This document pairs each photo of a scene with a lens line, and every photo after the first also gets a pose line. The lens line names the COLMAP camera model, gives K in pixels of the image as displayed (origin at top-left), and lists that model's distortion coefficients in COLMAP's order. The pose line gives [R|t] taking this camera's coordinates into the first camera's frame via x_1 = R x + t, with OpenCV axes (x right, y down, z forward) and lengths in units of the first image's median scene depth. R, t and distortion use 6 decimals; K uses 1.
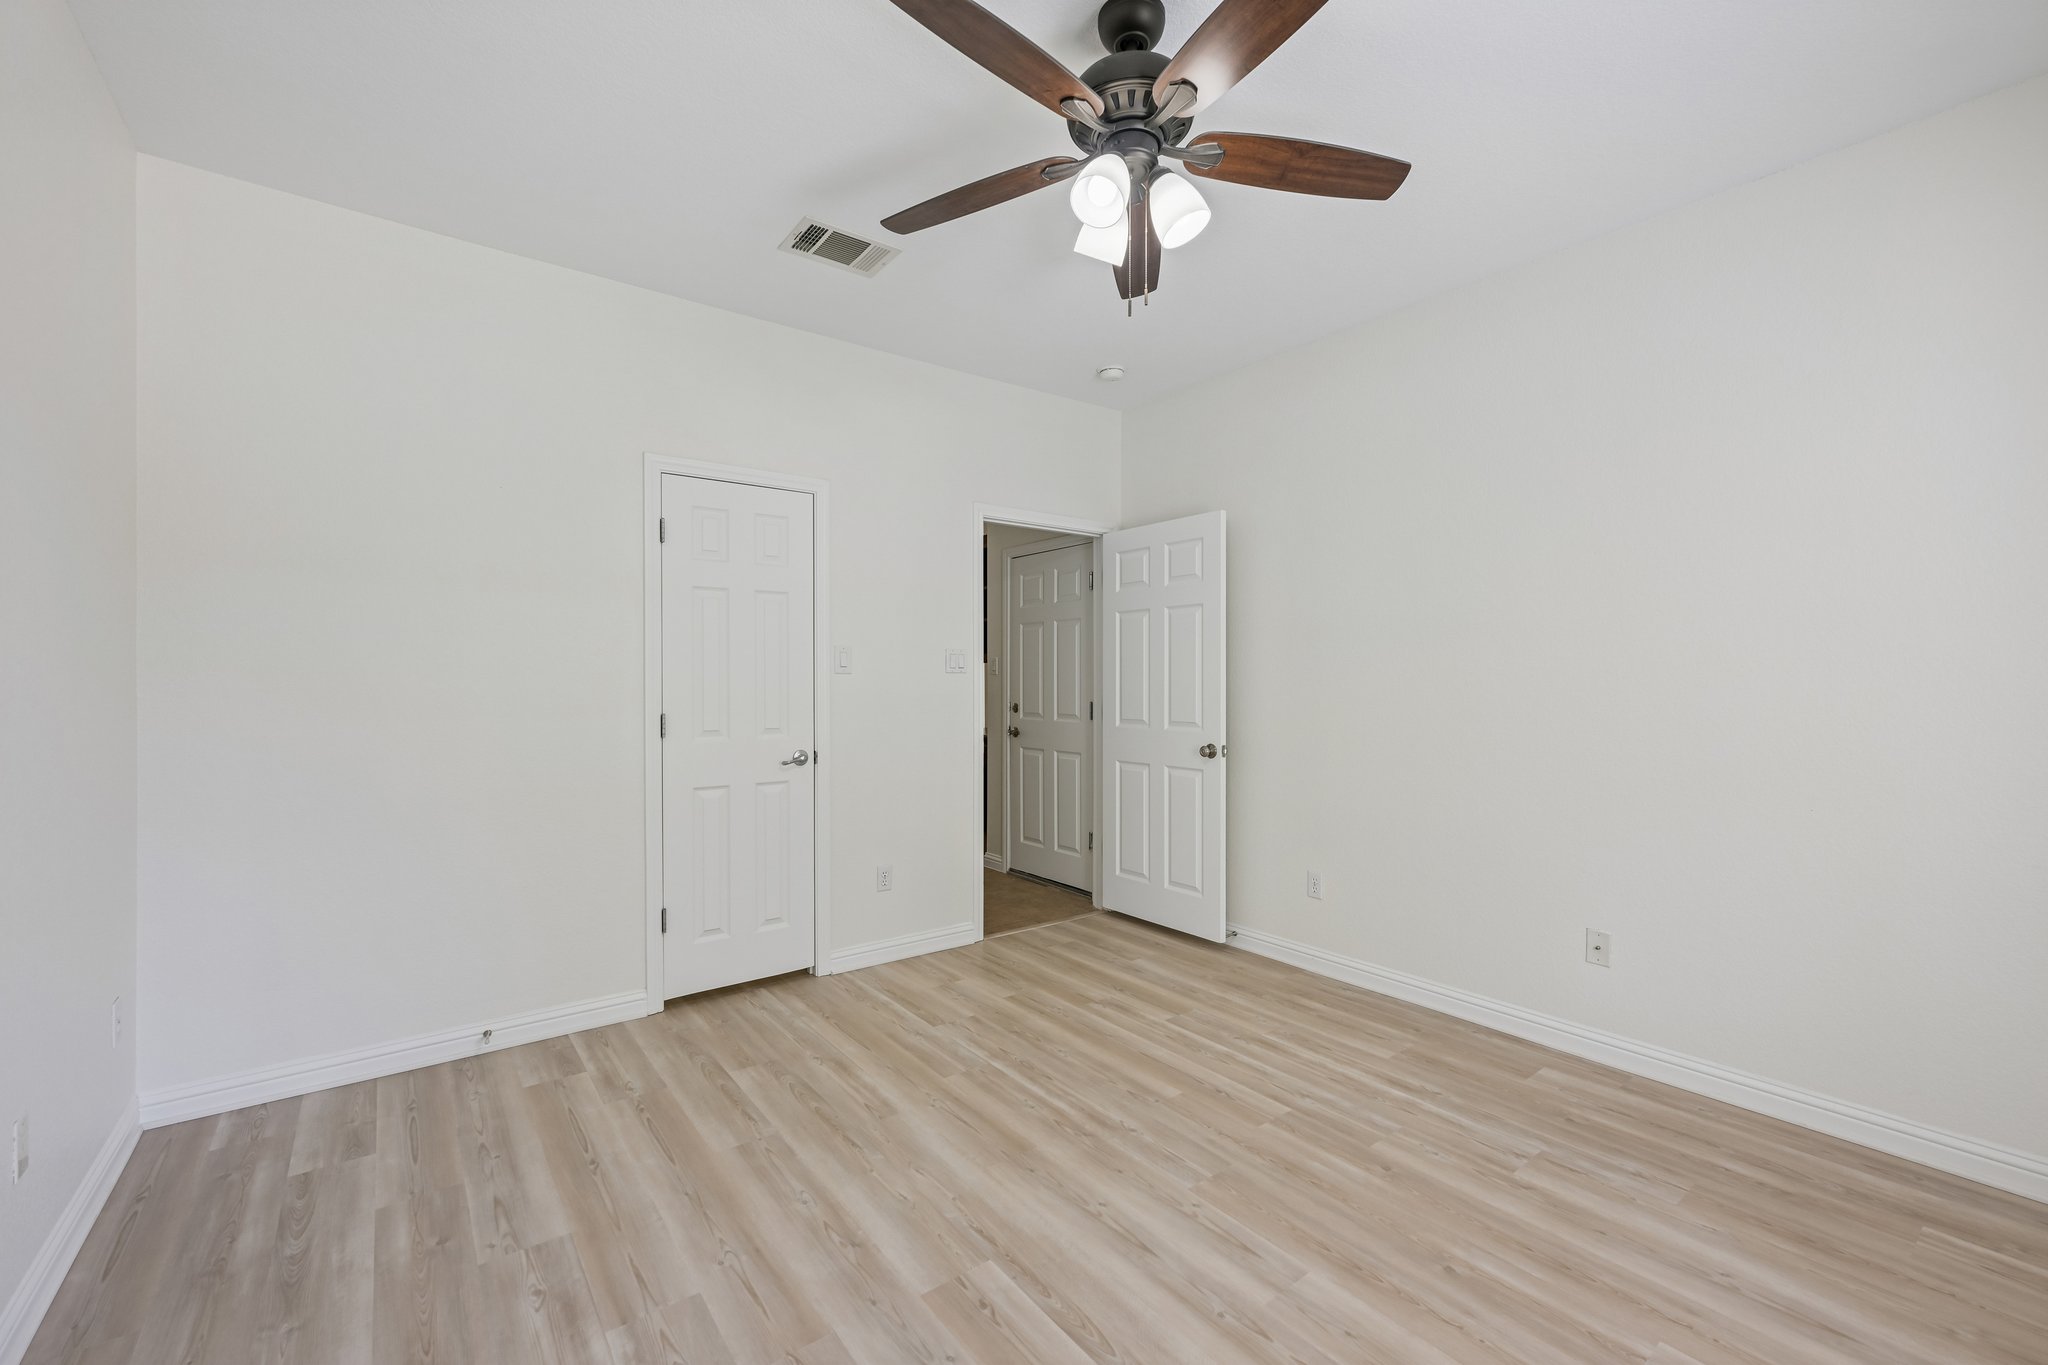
lens RADIAL K [[851.3, 0, 1032.7], [0, 851.3, 682.9], [0, 0, 1]] dist [-0.004499, -0.000715]
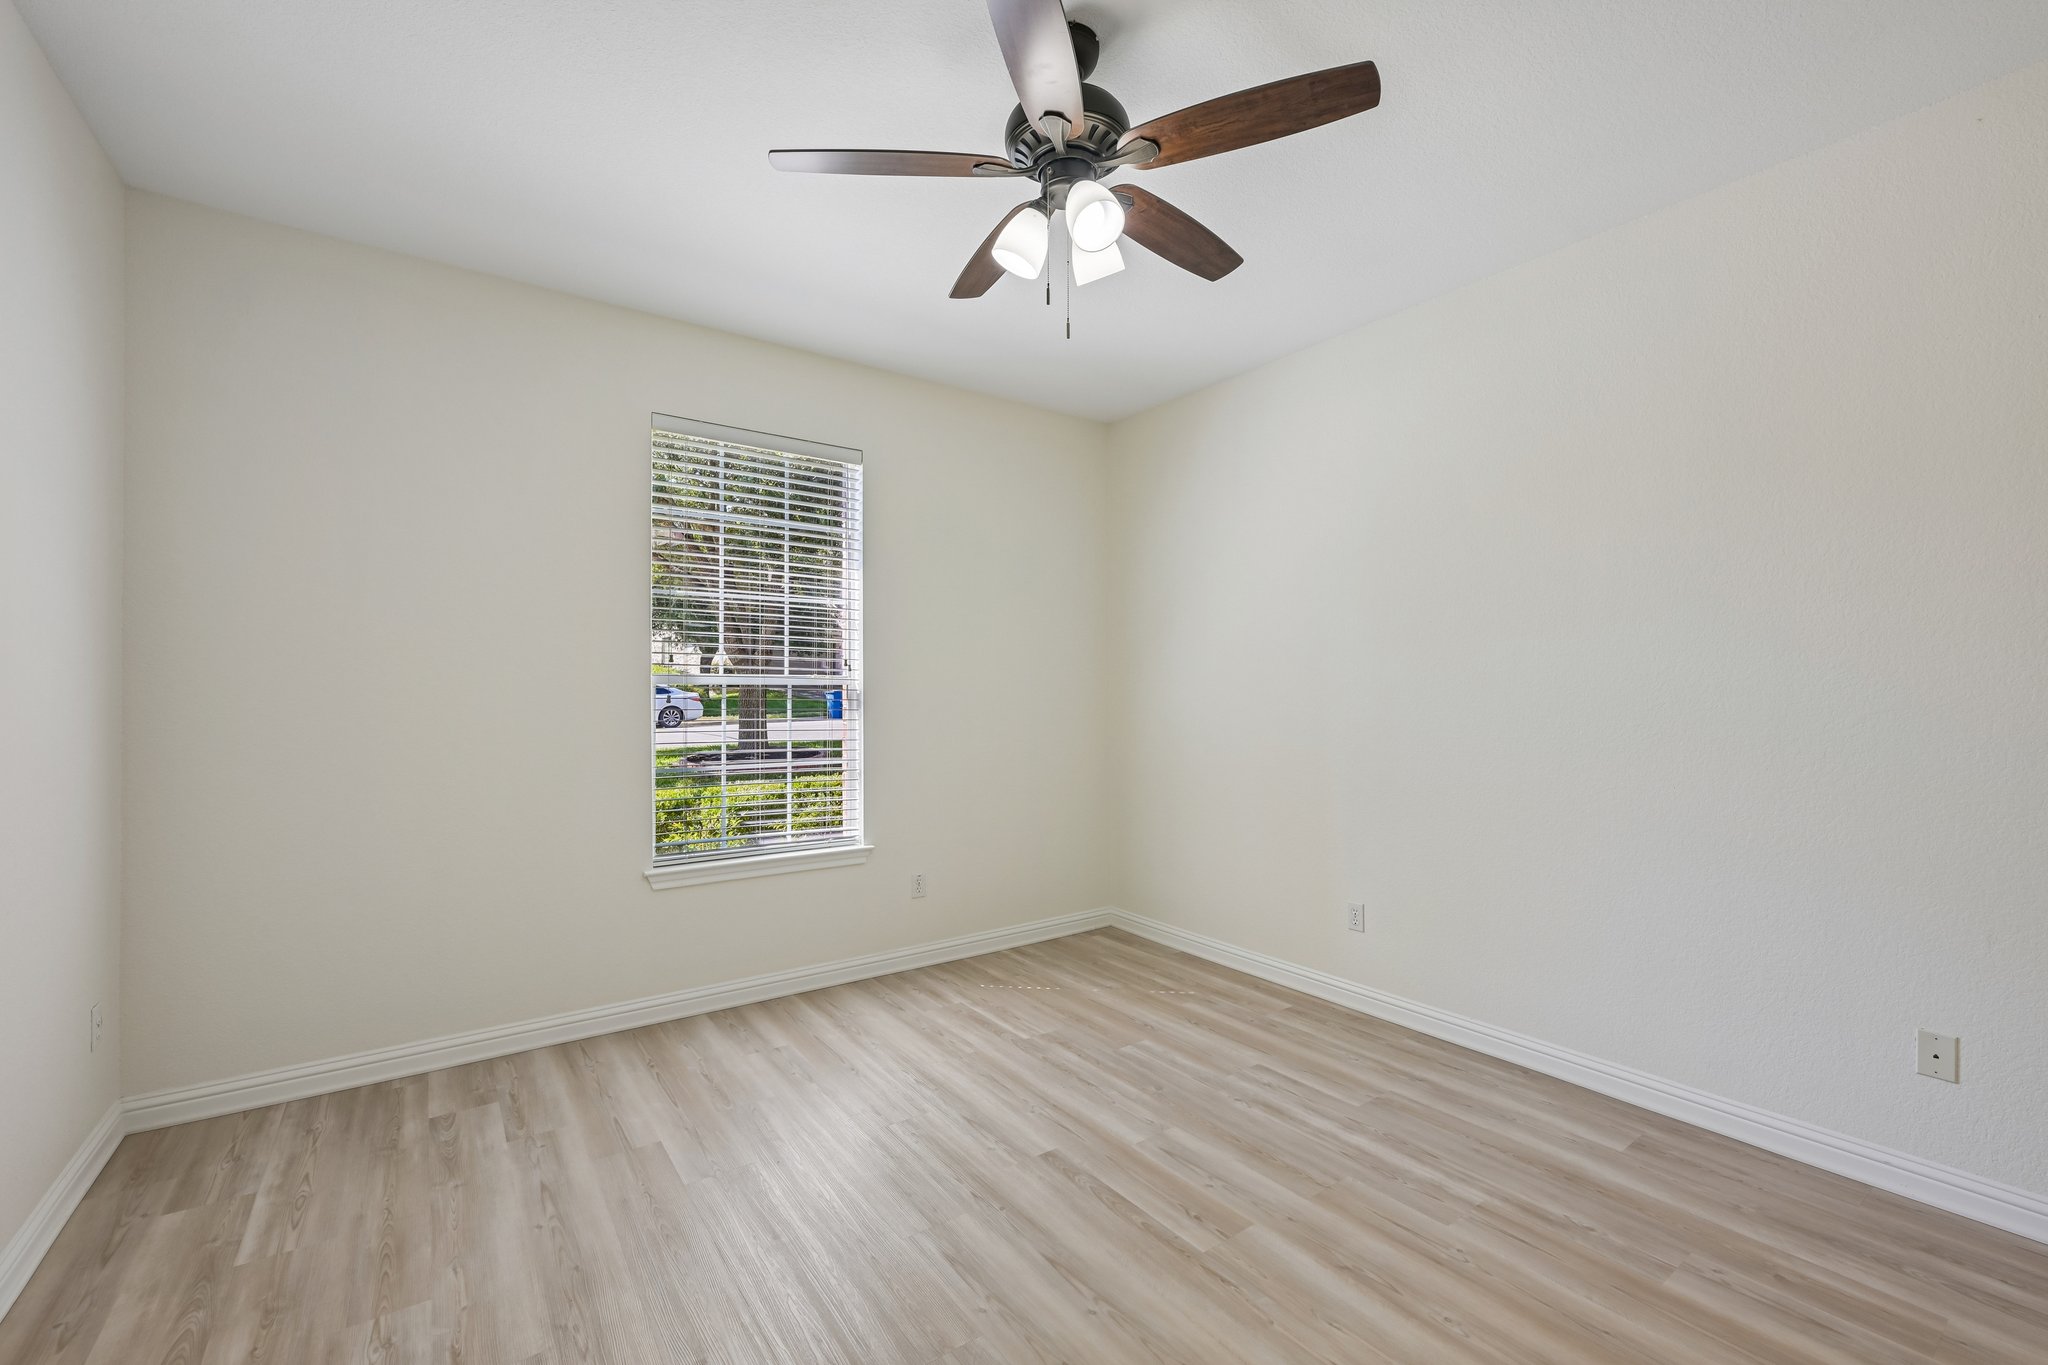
lens RADIAL K [[851.3, 0, 1028.0], [0, 851.3, 689.7], [0, 0, 1]] dist [-0.004499, -0.000715]
pose [[-0.999395, 0.001596, 0.034737, 0.124170], [0.001605, 0.999999, 0.000247, -0.011439], [-0.034737, 0.000302, -0.999396, 1.988204]]
